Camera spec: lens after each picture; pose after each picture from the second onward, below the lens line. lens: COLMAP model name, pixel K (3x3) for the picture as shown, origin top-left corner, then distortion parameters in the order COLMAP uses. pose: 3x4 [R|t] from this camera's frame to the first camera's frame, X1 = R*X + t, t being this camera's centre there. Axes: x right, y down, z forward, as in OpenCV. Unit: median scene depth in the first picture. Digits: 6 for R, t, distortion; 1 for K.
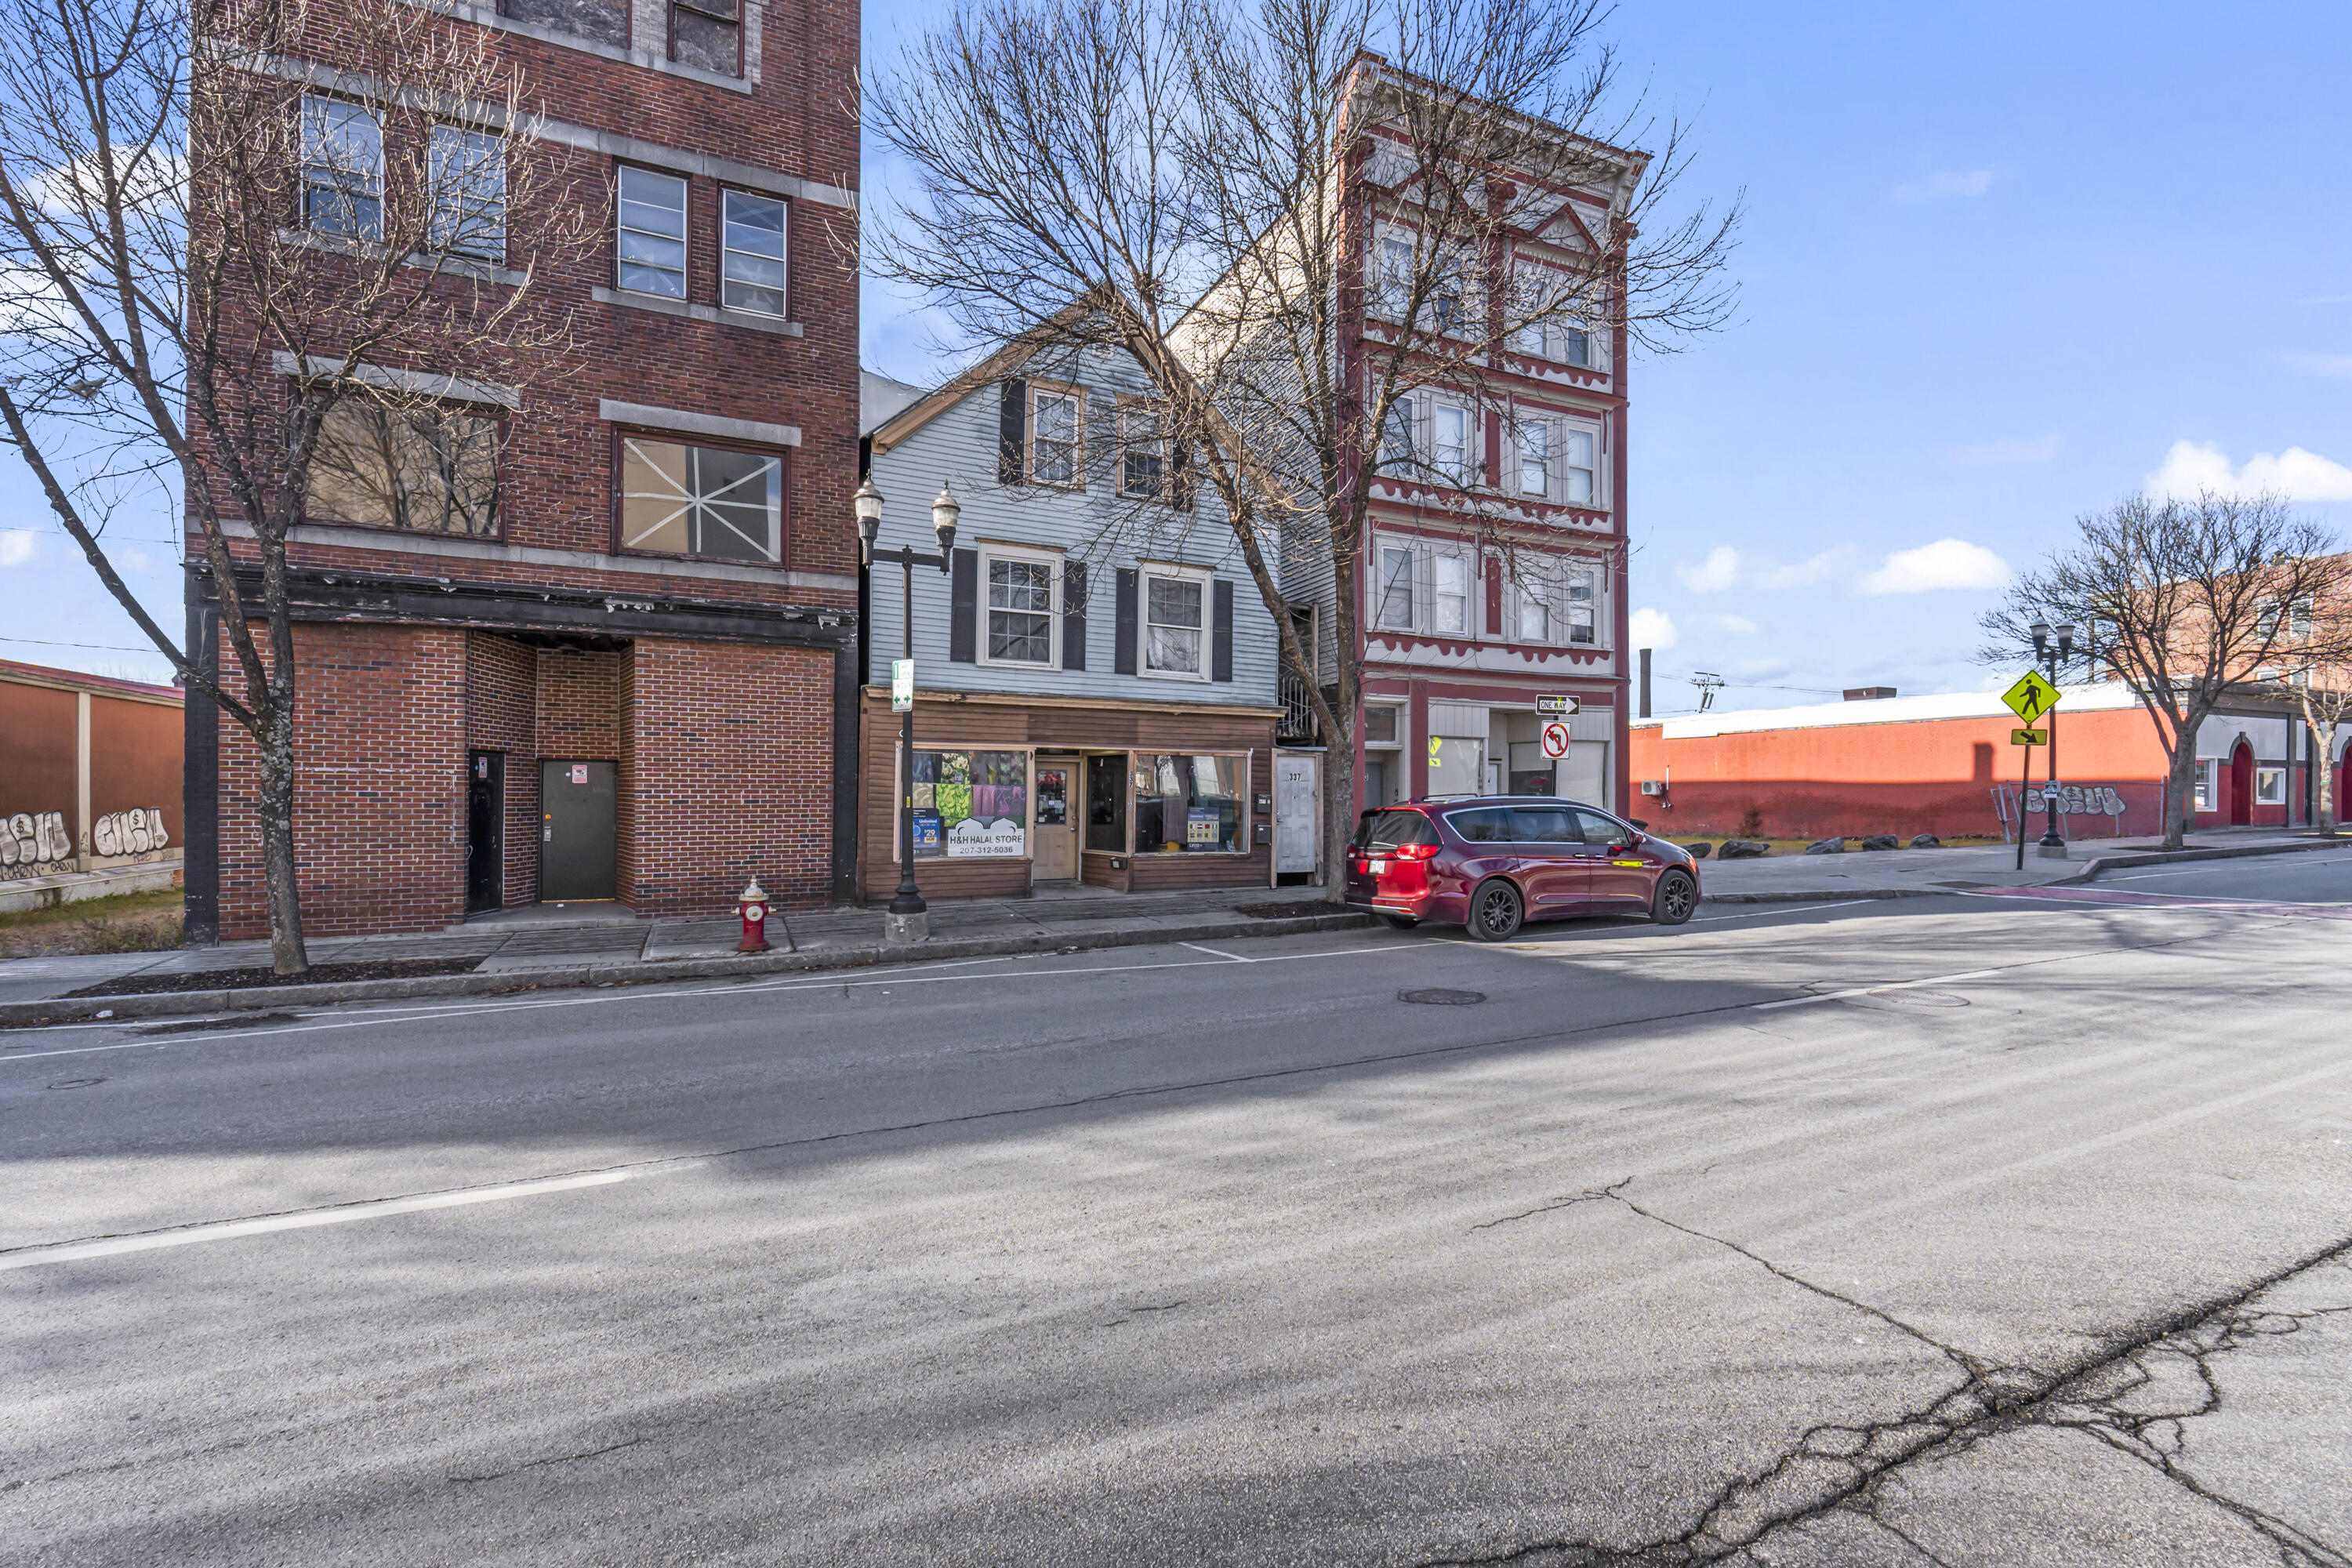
lens RADIAL K [[1100.2, 0, 1178.1], [0, 1100.2, 784.2], [0, 0, 1]] dist [0.000792, -0.000485]
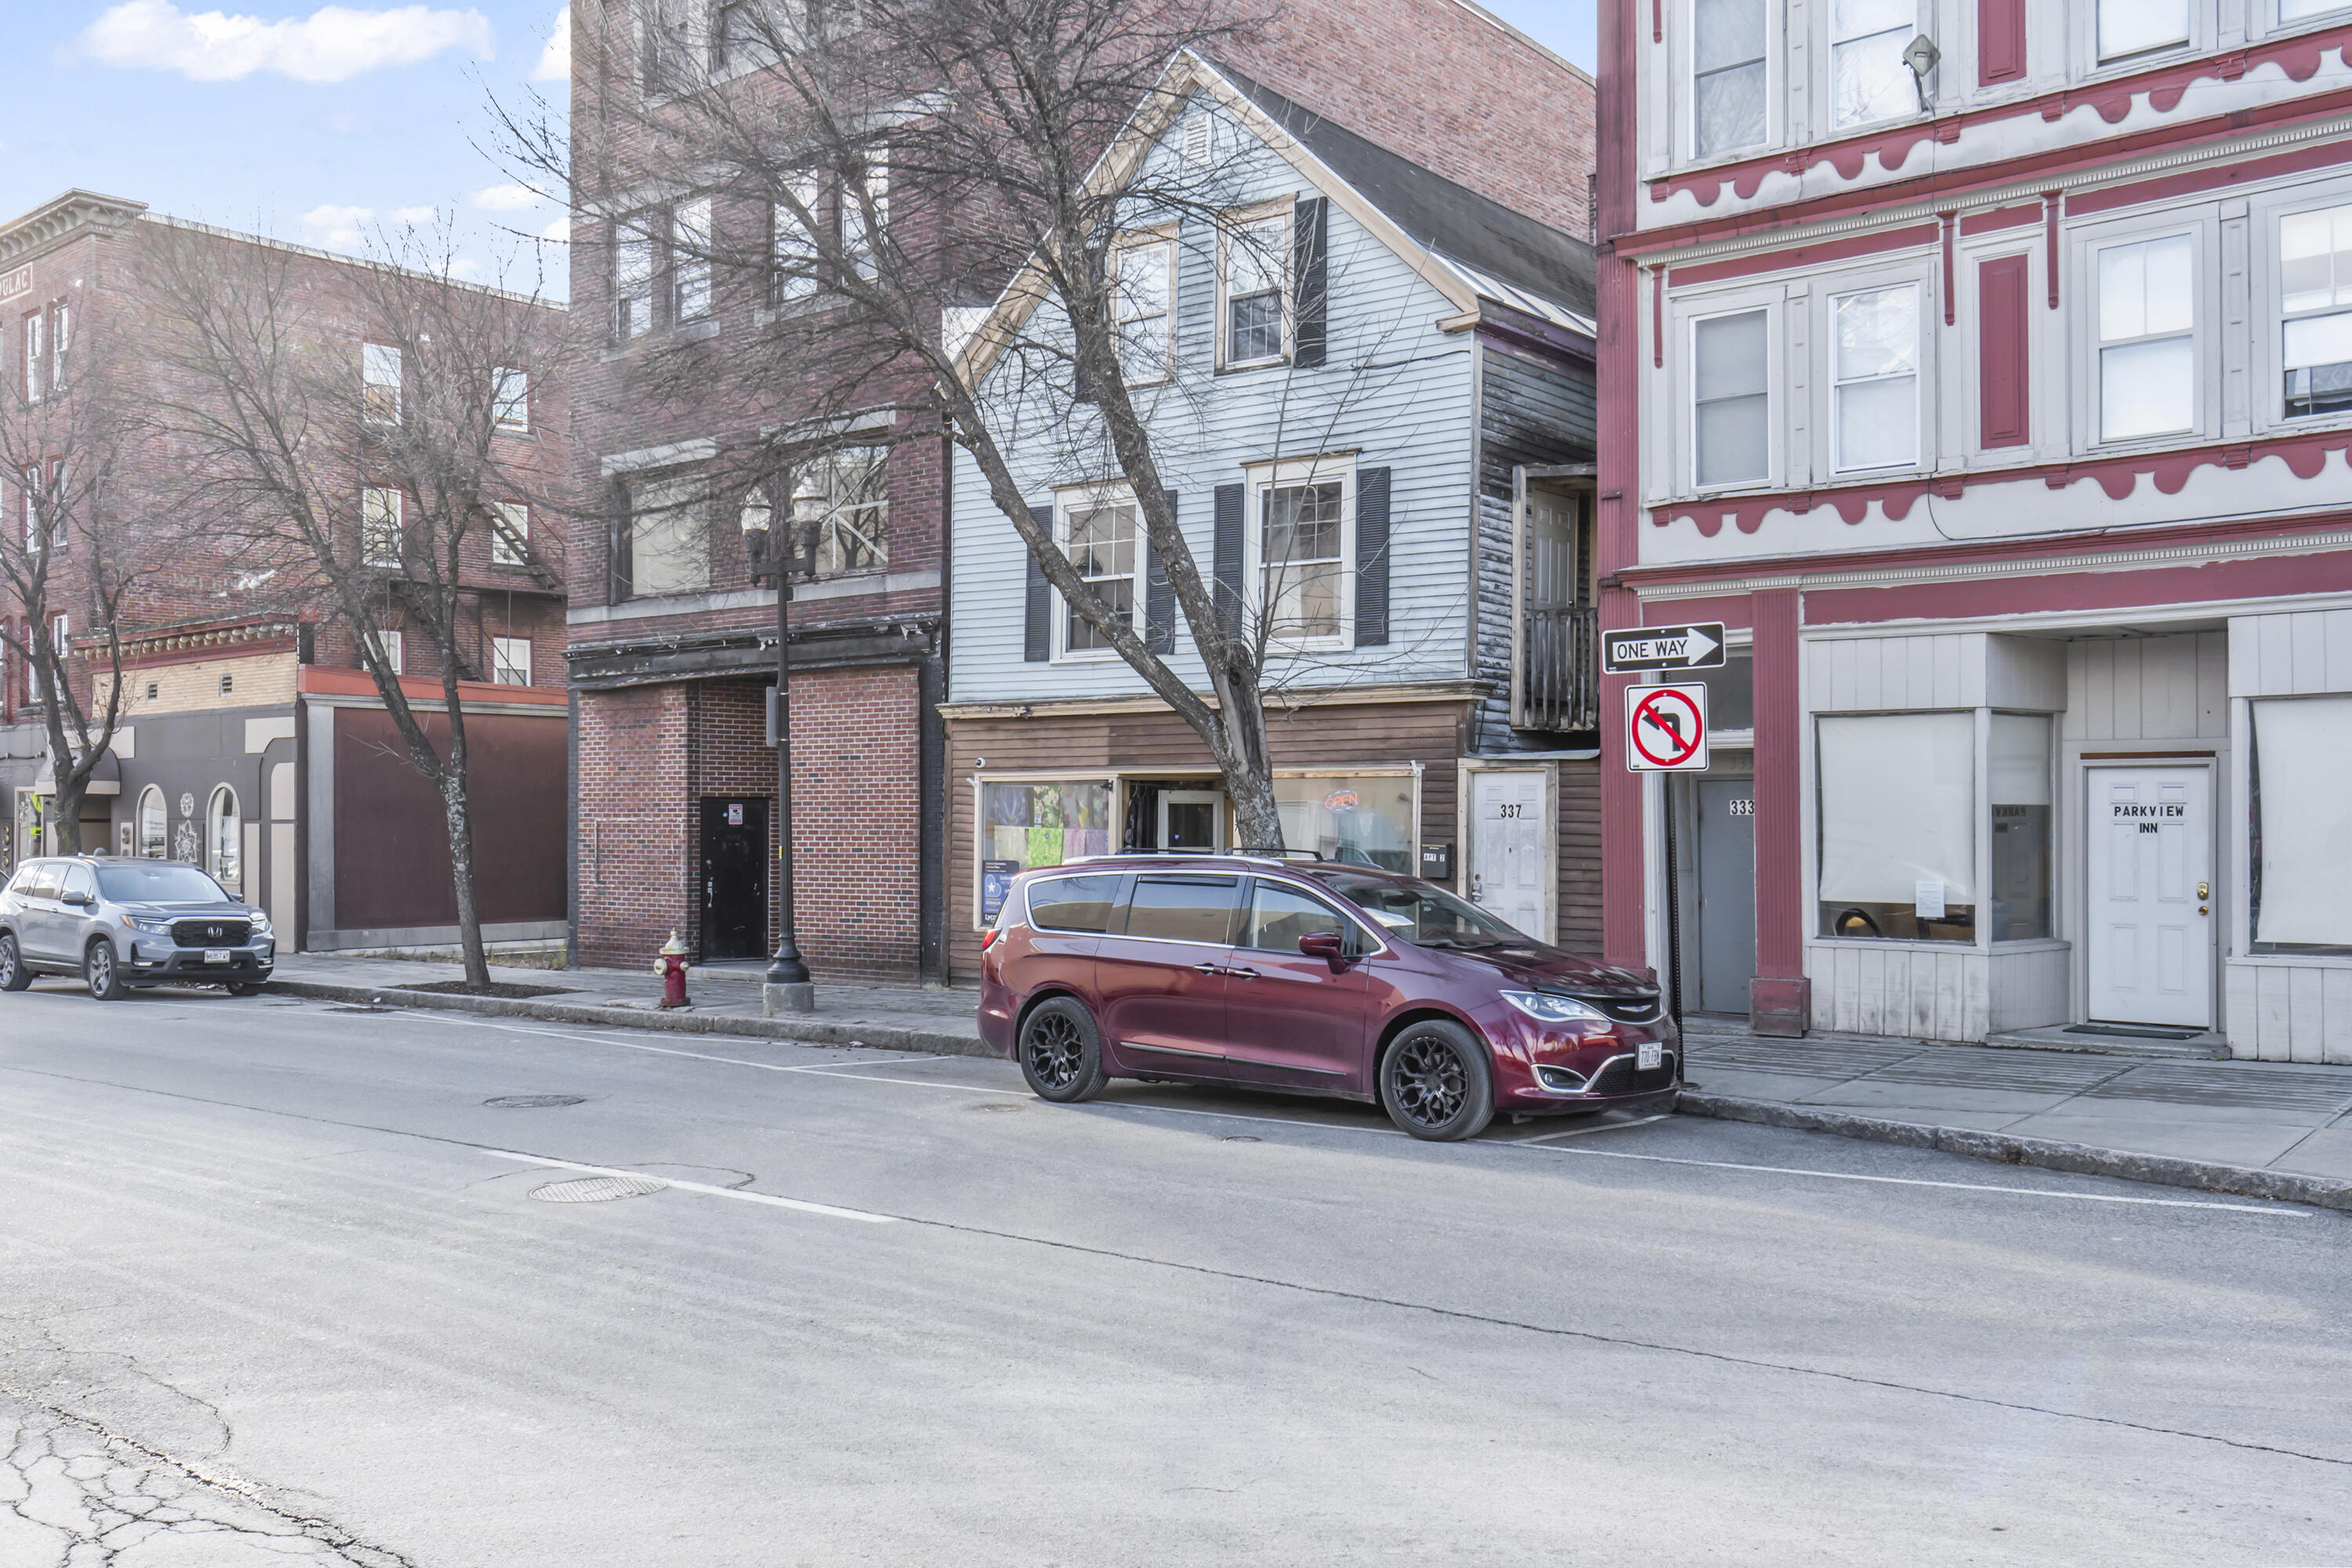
lens RADIAL K [[2039.7, 0, 1154.9], [0, 2039.7, 788.7], [0, 0, 1]] dist [0.014638, 0.000490]
pose [[0.396429, -0.021778, -0.917807, 1.140062], [0.004699, 0.999754, -0.021693, 0.003543], [0.918053, 0.004287, 0.396434, 0.566525]]
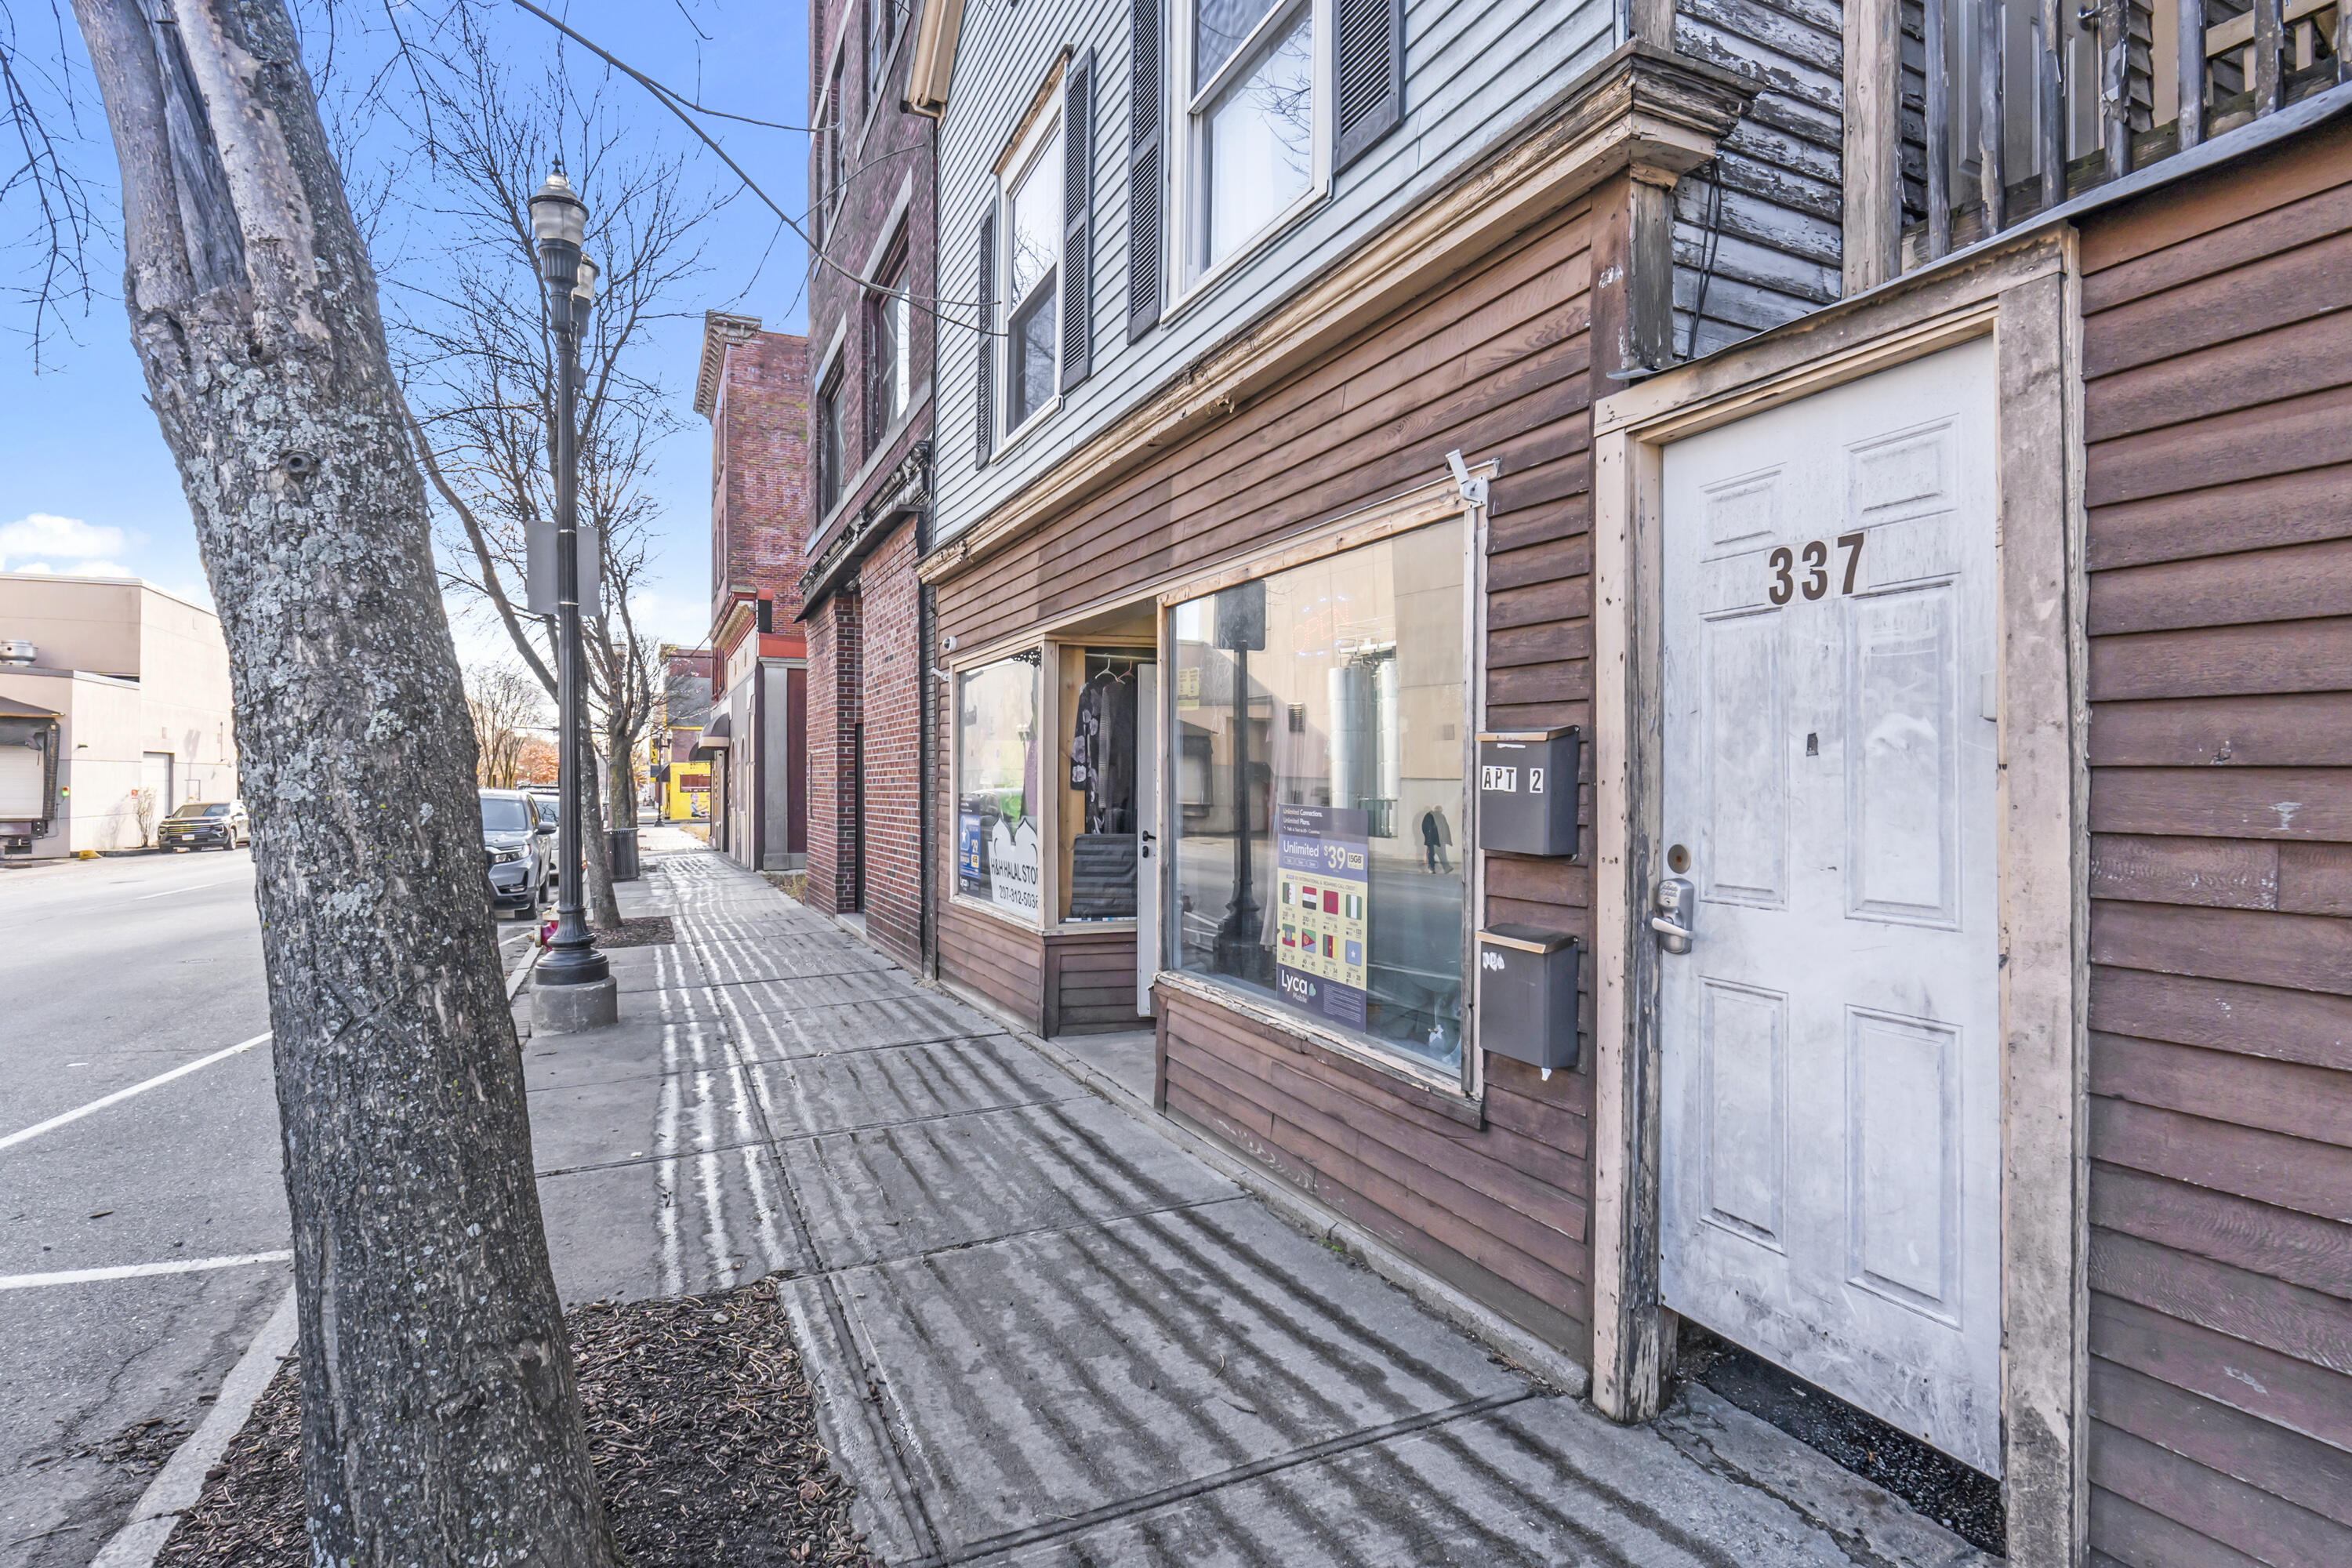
lens RADIAL K [[1161.3, 0, 1173.7], [0, 1161.3, 763.7], [0, 0, 1]] dist [-0.004858, -0.000118]
pose [[-0.016092, -0.016127, -0.999740, 0.283675], [0.011679, 0.999799, -0.016316, 0.018782], [0.999802, -0.011938, -0.015900, 1.146649]]
